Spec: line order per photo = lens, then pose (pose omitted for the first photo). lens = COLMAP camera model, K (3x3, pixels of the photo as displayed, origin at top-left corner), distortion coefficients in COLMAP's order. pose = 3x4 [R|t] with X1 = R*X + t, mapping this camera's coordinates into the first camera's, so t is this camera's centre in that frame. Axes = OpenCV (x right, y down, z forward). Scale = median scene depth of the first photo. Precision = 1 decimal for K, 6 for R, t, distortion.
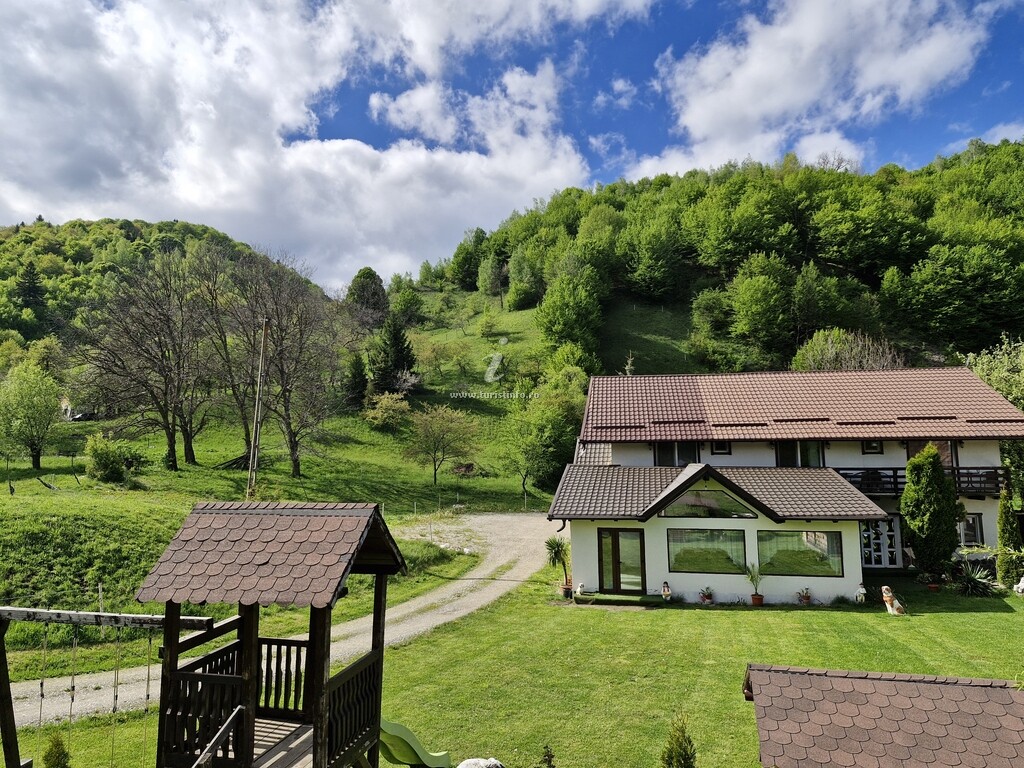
lens RADIAL K [[710.2, 0, 511.0], [0, 710.2, 385.3], [0, 0, 1]] dist [0.047652, -0.038171]
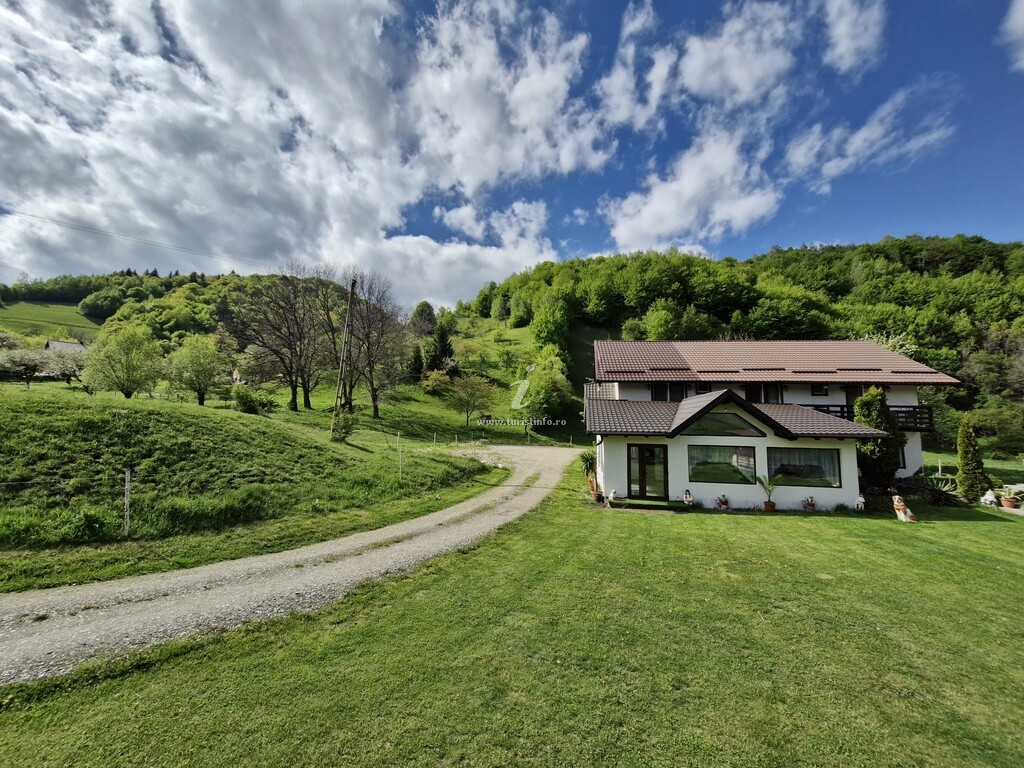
lens RADIAL K [[406.1, 0, 519.4], [0, 406.1, 377.7], [0, 0, 1]] dist [-0.002745, 0.000863]
pose [[0.998770, 0.032477, 0.037456, -0.029724], [-0.032220, 0.999453, -0.007442, 0.036448], [-0.037677, 0.006226, 0.999271, 0.119370]]
